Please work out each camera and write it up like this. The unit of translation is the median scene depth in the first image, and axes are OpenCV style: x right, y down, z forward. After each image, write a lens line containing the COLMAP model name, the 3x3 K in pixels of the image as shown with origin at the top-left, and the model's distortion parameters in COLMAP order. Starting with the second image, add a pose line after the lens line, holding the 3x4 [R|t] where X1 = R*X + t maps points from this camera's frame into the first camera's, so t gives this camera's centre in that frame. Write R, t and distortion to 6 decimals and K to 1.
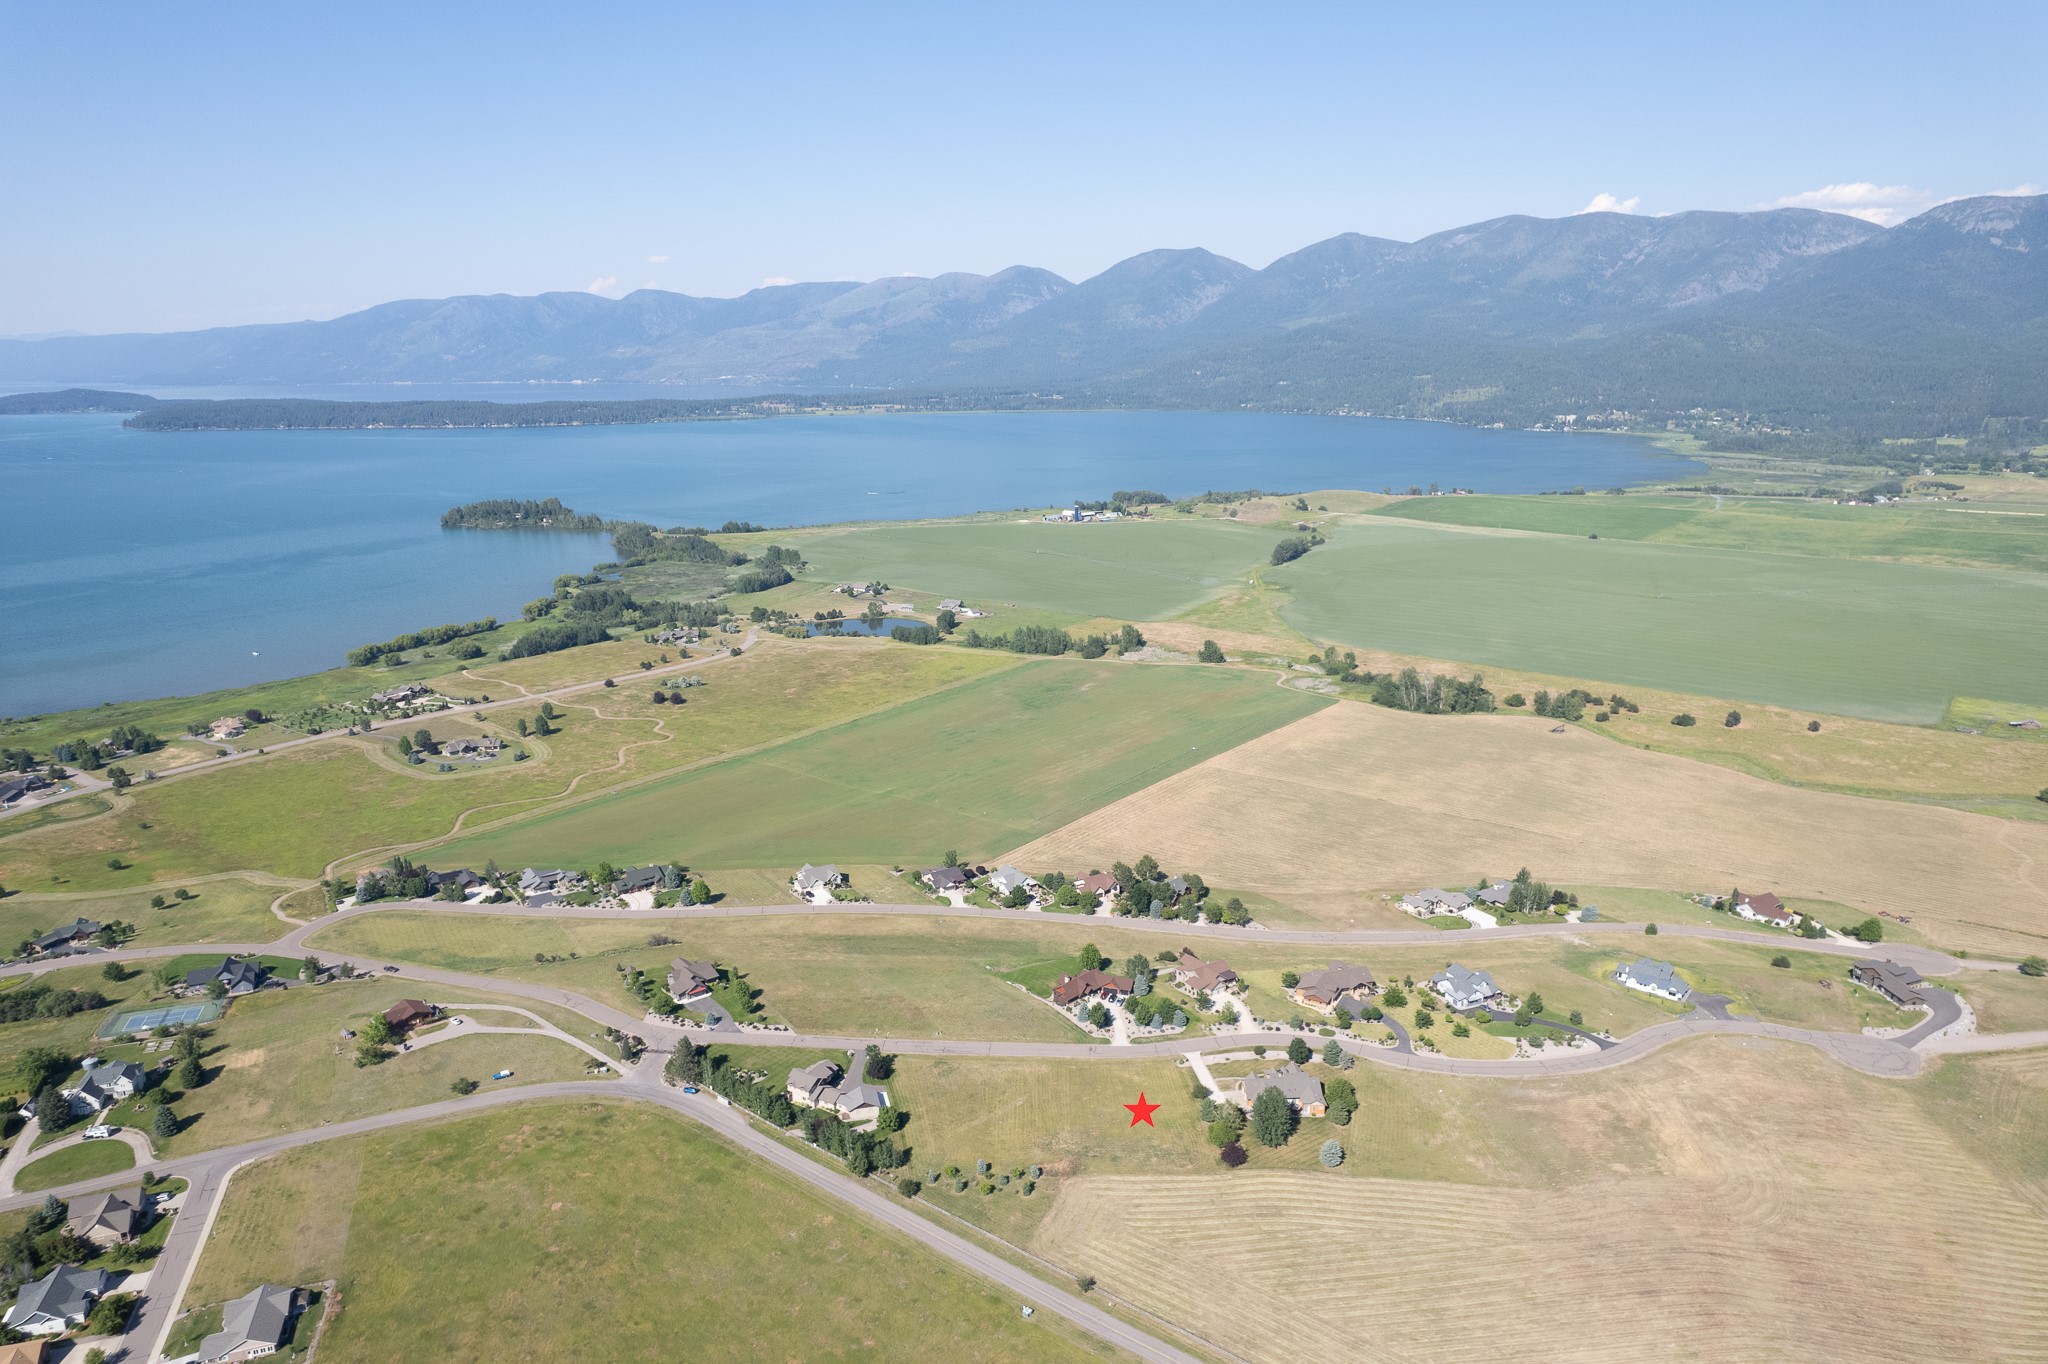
lens RADIAL K [[1309.4, 0, 1024.8], [0, 1309.4, 688.3], [0, 0, 1]] dist [-0.077989, 0.073082]
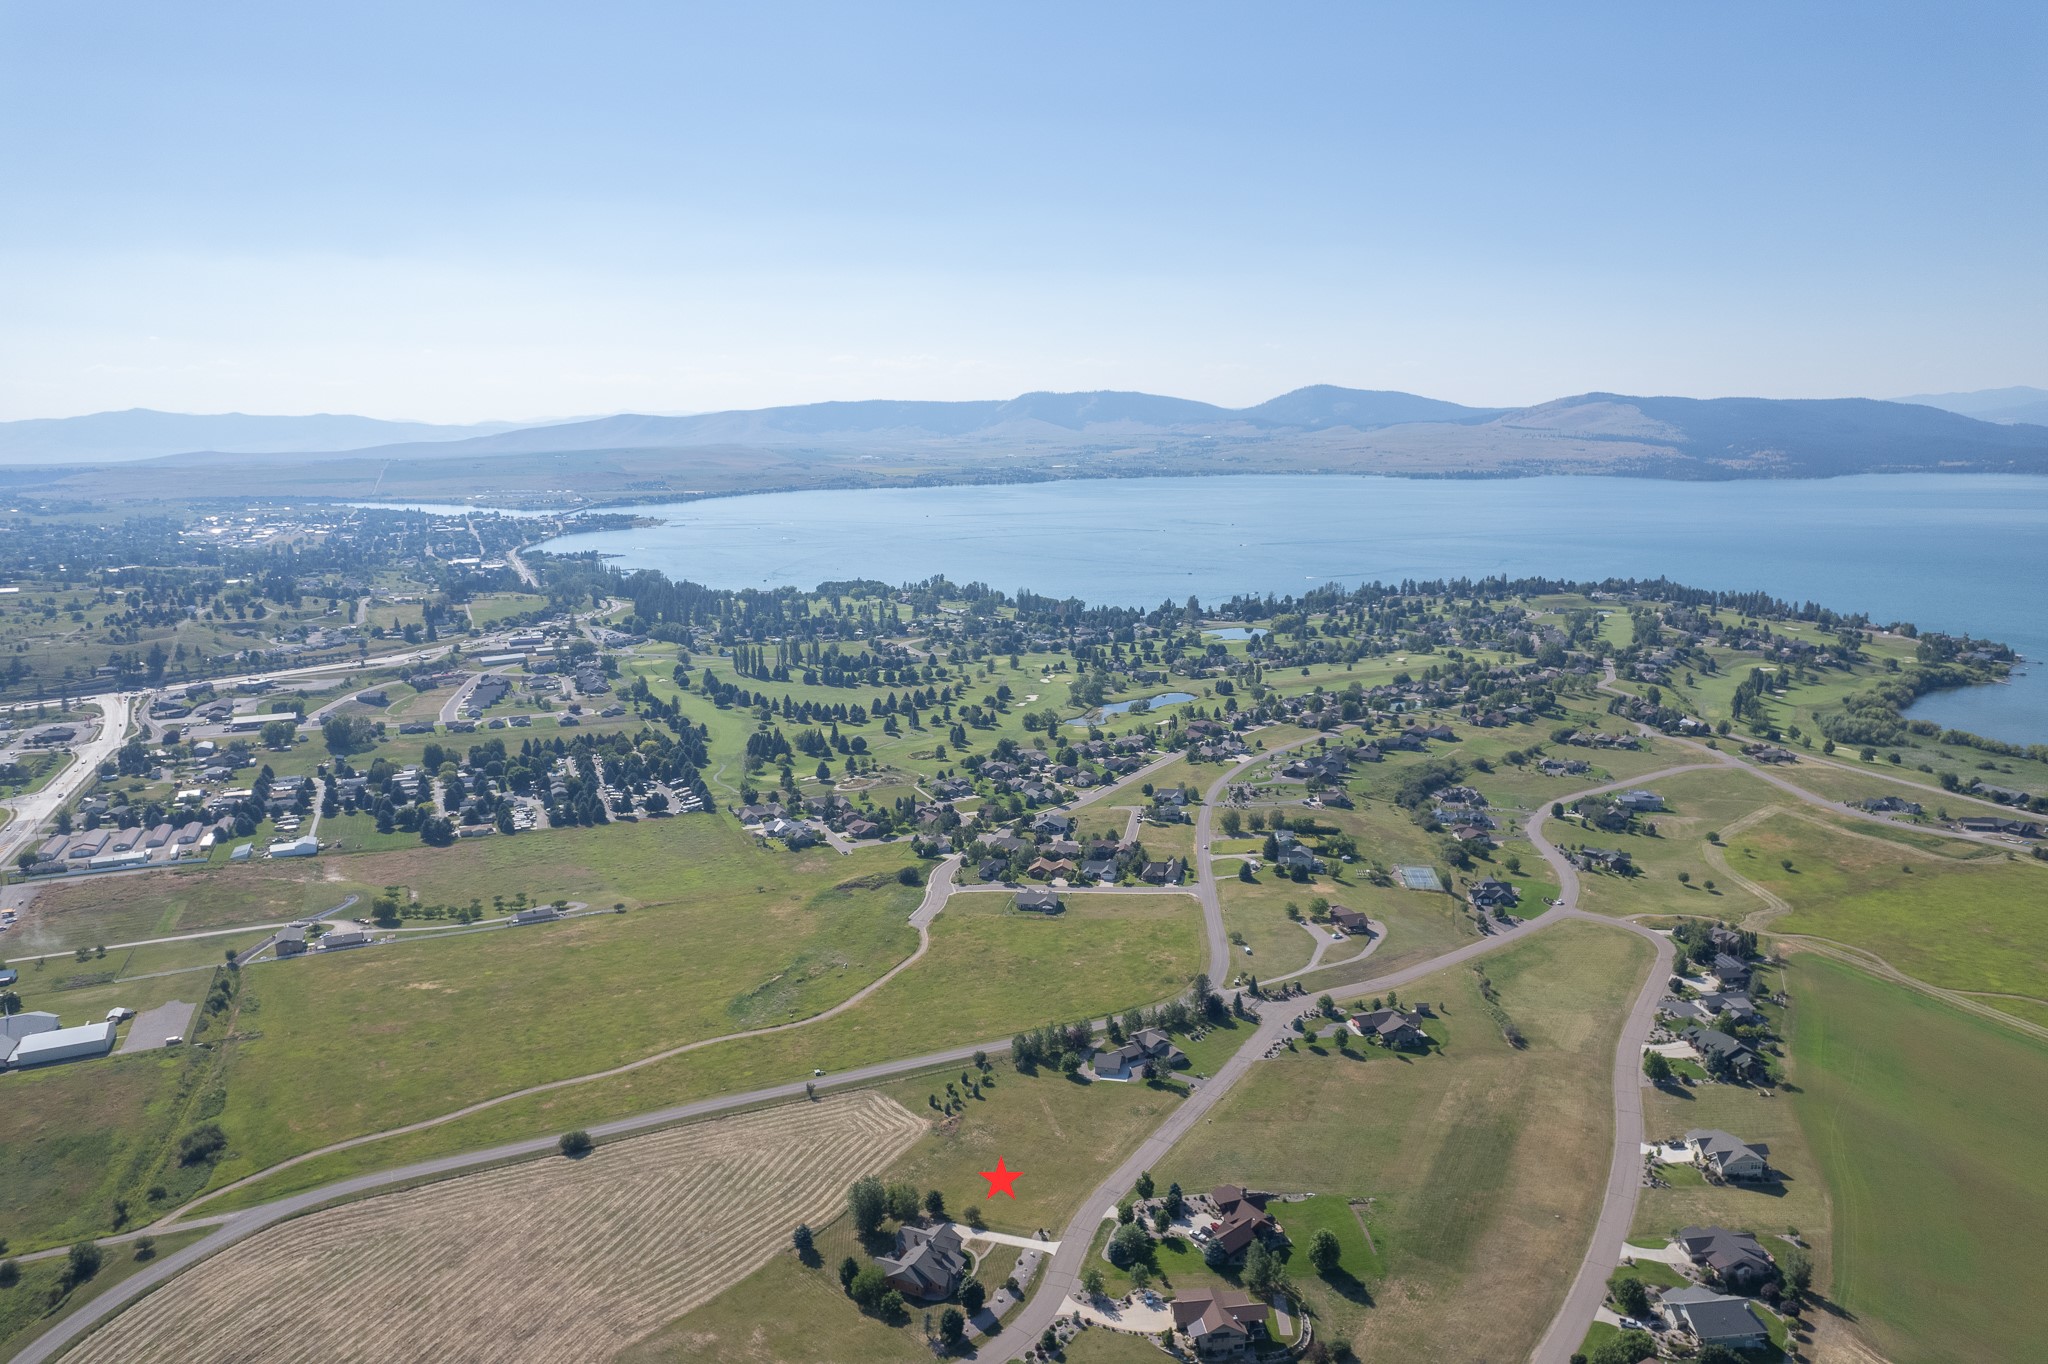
lens RADIAL K [[1309.4, 0, 1024.8], [0, 1309.4, 688.3], [0, 0, 1]] dist [-0.077989, 0.073082]
pose [[-0.455232, 0.186706, -0.870577, 0.360311], [-0.212336, 0.926791, 0.309794, -0.140494], [0.864683, 0.325883, -0.382261, 0.533389]]
